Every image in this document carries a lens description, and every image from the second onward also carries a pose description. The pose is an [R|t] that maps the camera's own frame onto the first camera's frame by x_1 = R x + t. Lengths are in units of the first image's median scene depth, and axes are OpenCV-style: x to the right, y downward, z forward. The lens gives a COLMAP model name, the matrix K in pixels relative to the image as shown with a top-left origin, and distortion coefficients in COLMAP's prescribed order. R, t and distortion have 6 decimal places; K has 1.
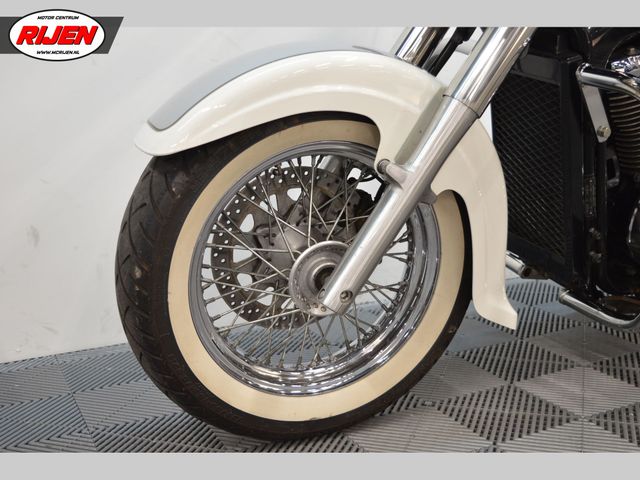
lens RADIAL K [[807.0, 0, 317.2], [0, 807.0, 243.4], [0, 0, 1]] dist [-0.066771, 0.000000]
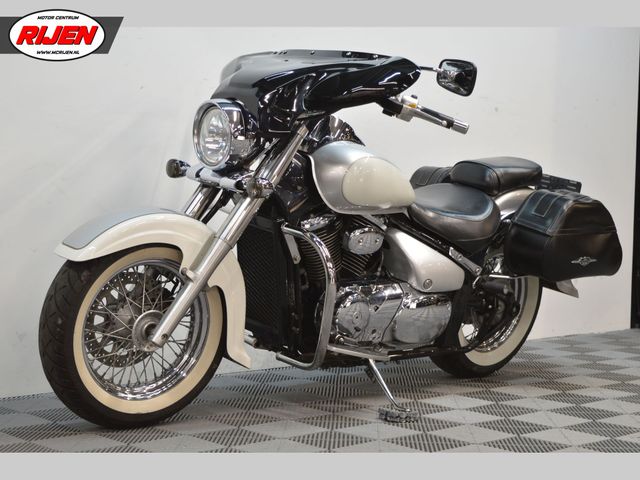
lens RADIAL K [[1166.9, 0, 319.6], [0, 1166.9, 237.3], [0, 0, 1]] dist [-0.046174, 0.000000]
pose [[0.957404, 0.039384, 0.286053, -0.371006], [0.007623, 0.986862, -0.161386, 0.251605], [-0.288651, 0.156693, 0.944525, -1.594600]]
